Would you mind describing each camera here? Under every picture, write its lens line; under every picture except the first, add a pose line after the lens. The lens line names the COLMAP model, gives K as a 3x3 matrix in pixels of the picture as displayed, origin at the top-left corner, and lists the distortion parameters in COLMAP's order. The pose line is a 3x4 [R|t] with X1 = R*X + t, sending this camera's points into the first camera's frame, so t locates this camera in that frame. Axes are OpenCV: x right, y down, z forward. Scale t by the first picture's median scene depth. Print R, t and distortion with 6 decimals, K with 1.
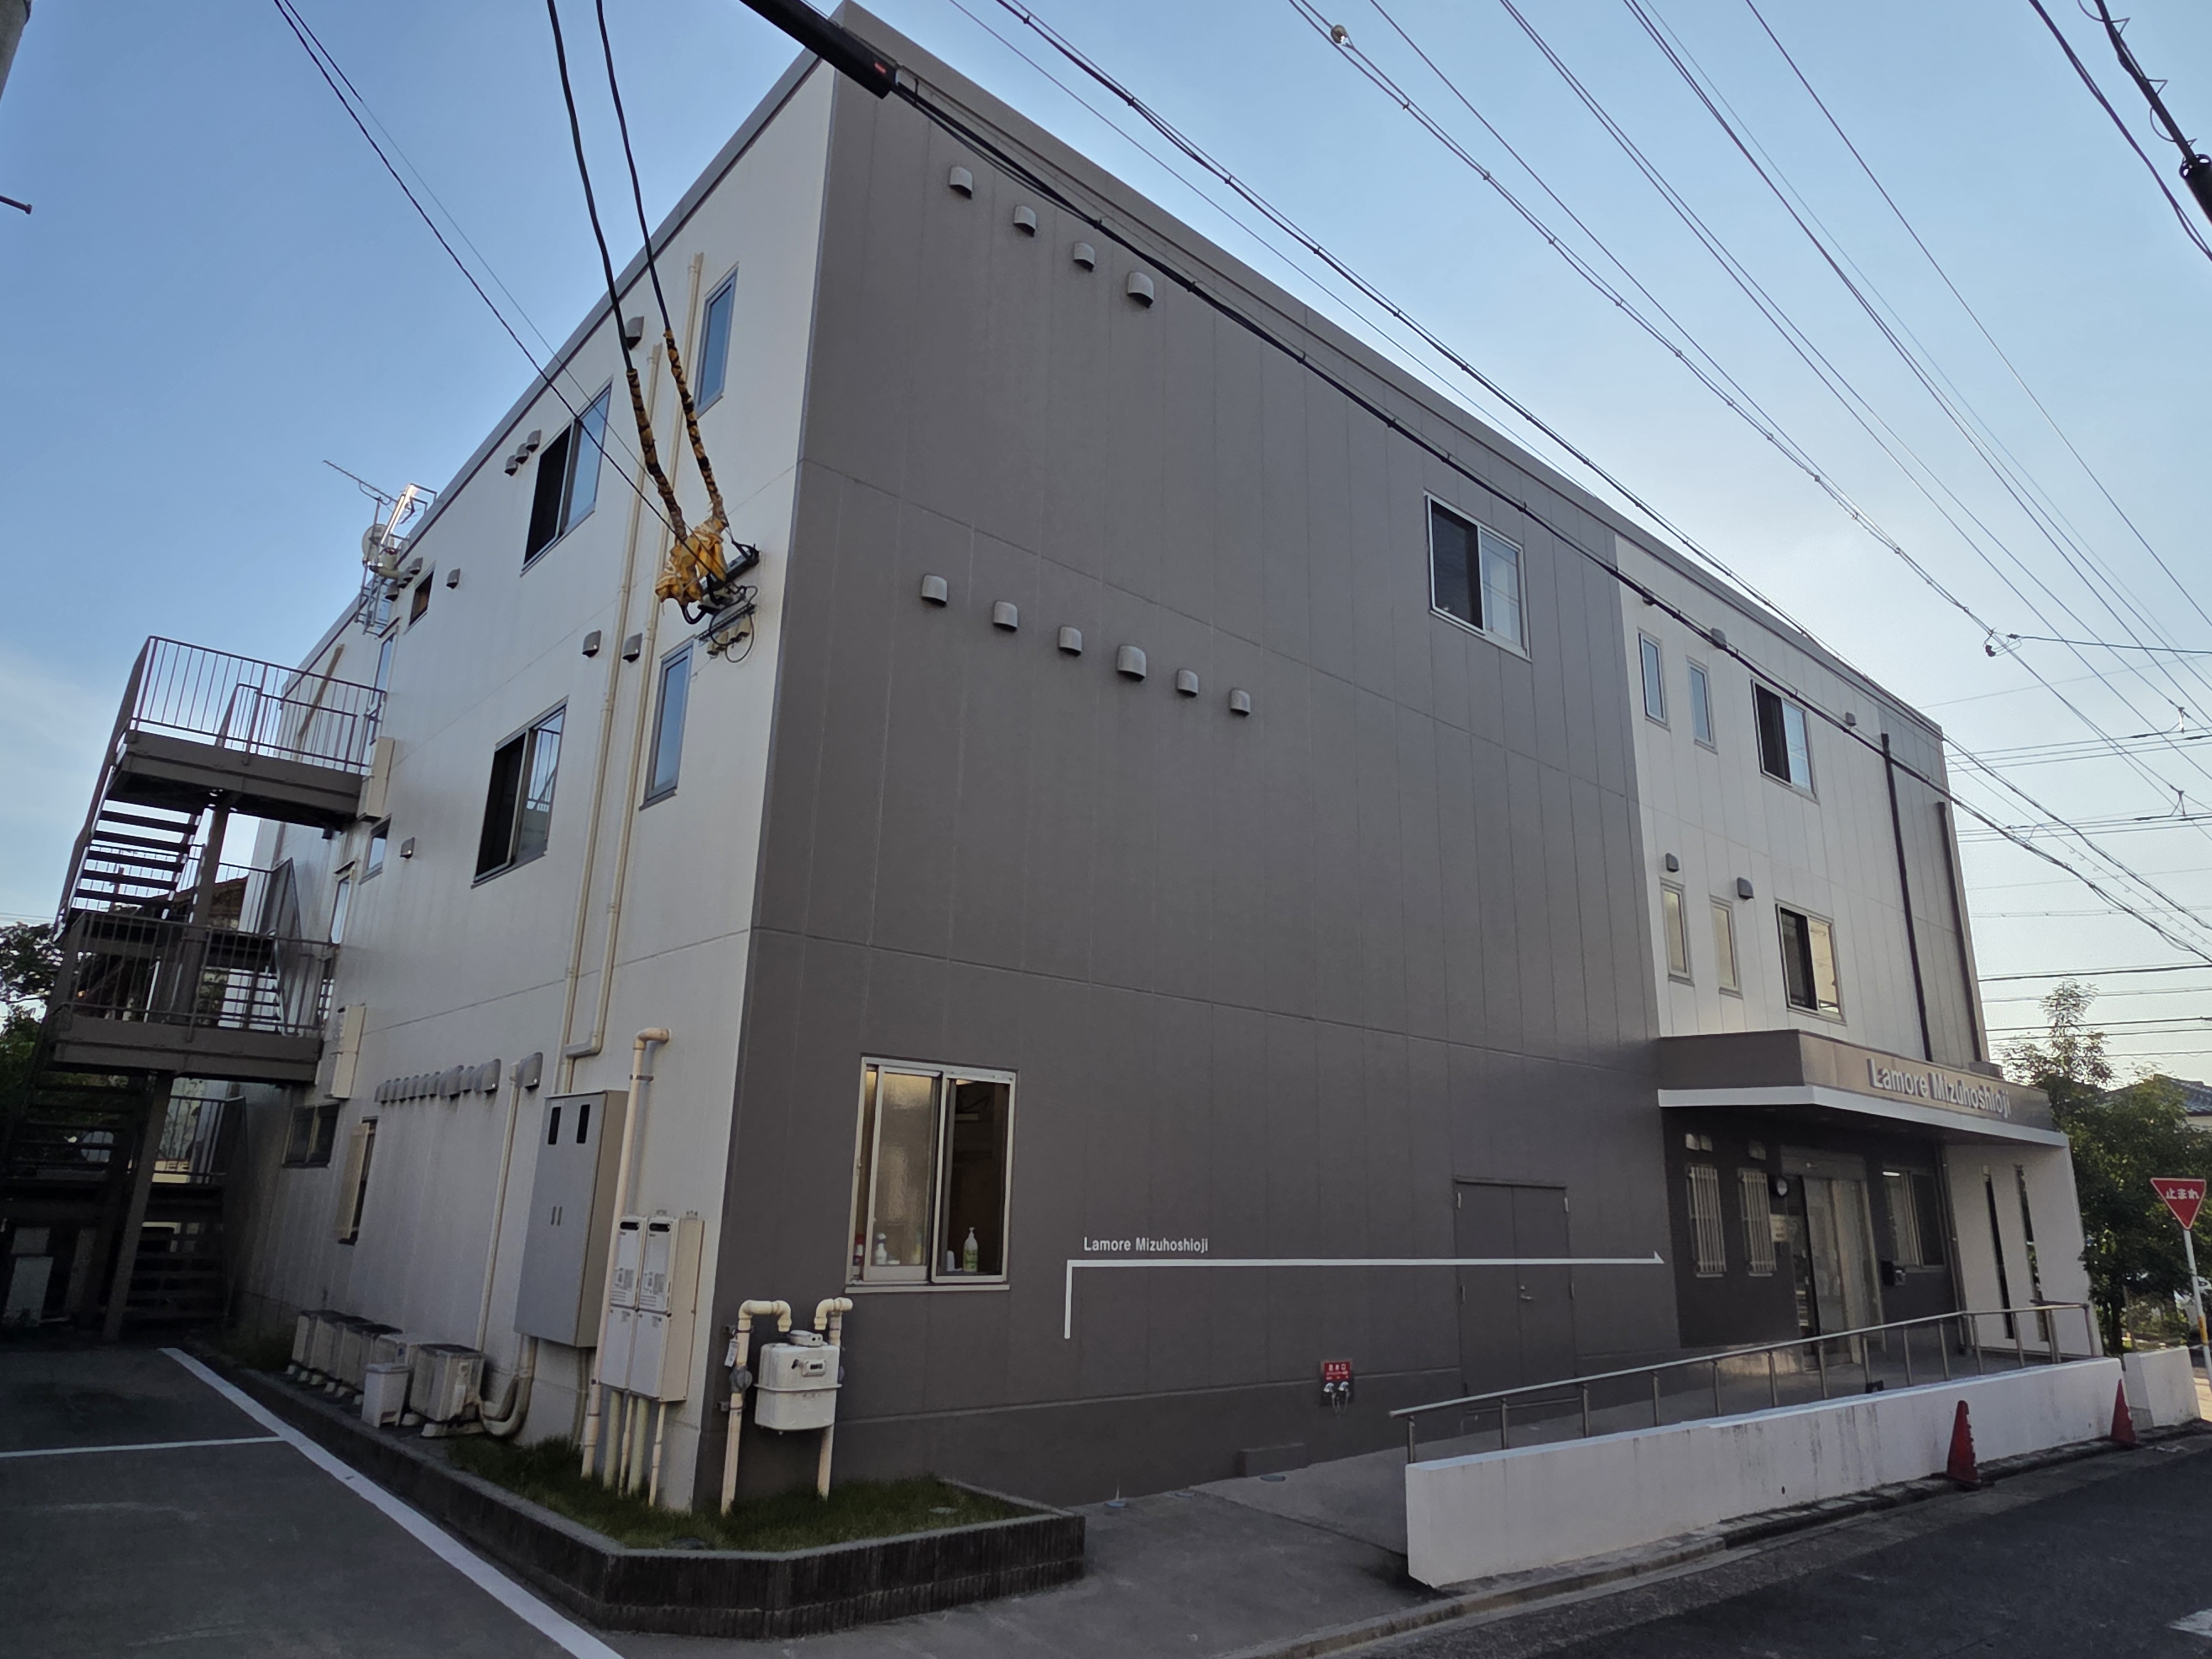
lens RADIAL K [[1347.9, 0, 1106.0], [0, 1347.9, 829.5], [0, 0, 1]] dist [0.000224, 0.000160]
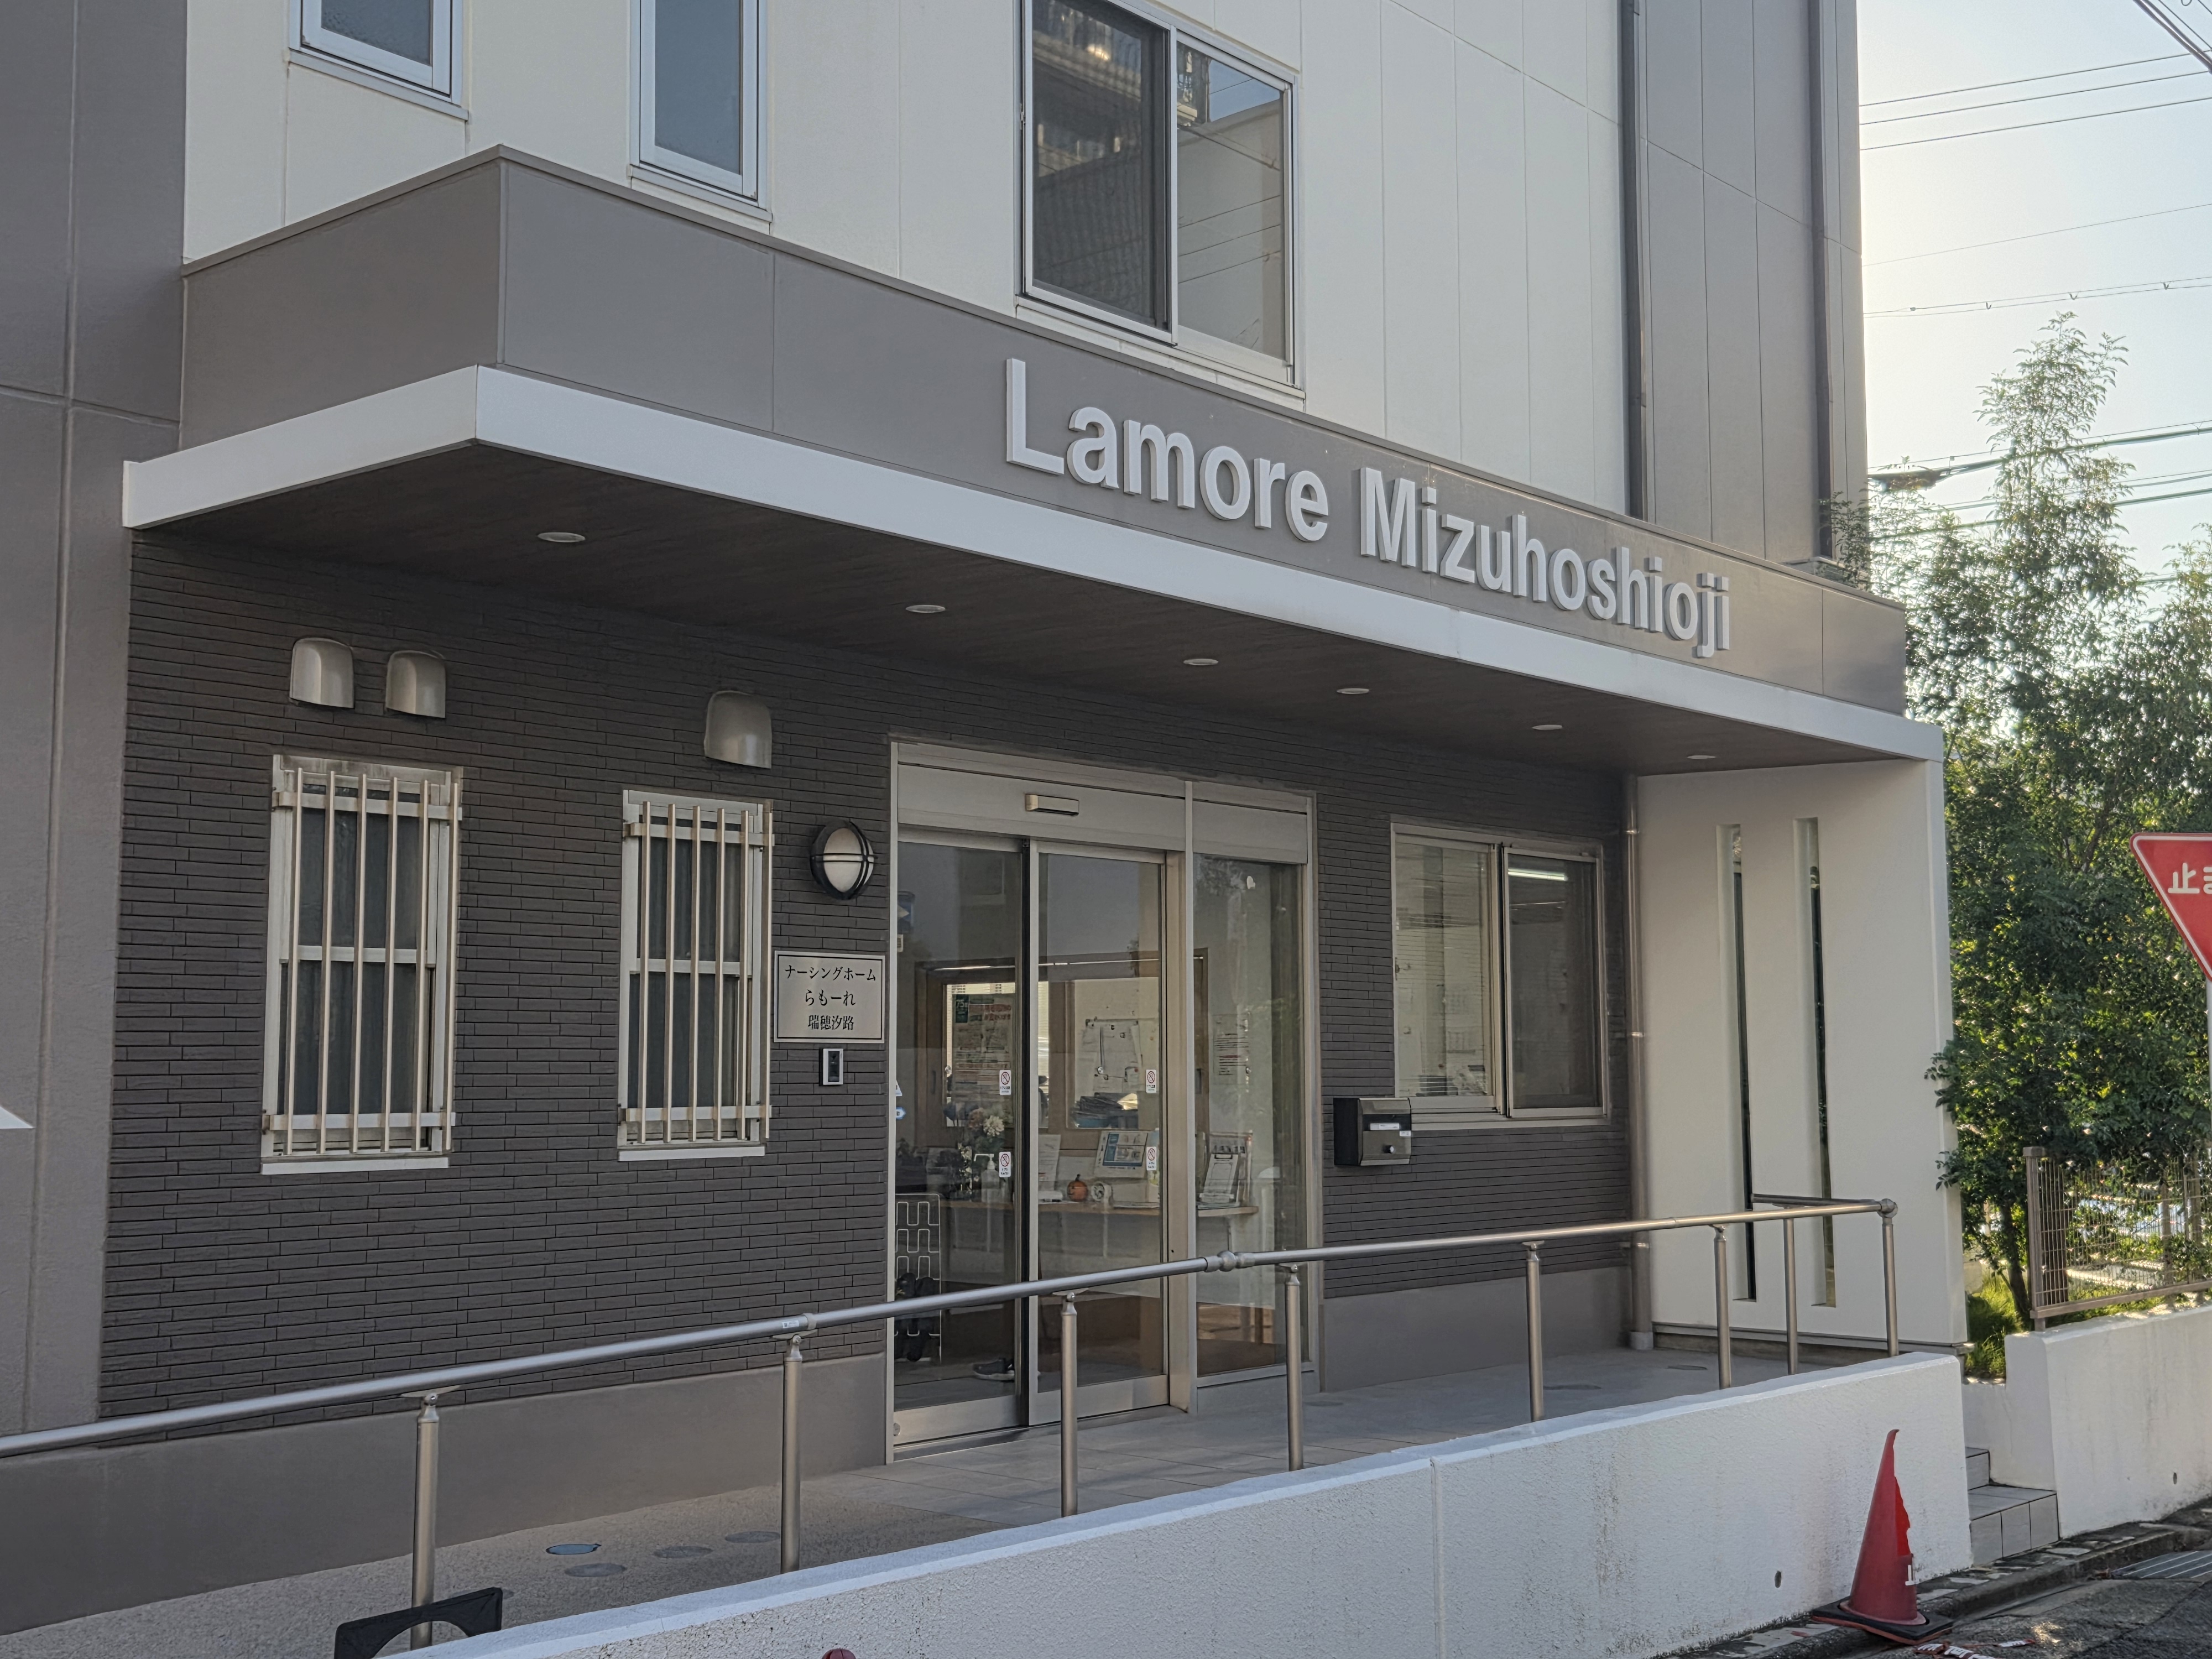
lens RADIAL K [[2521.0, 0, 1106.0], [0, 2521.0, 829.5], [0, 0, 1]] dist [0.113277, -0.006476]
pose [[0.990073, -0.020950, 0.138984, 0.421352], [-0.003949, 0.984293, 0.176498, 0.141300], [-0.140498, -0.175295, 0.974439, 0.400901]]
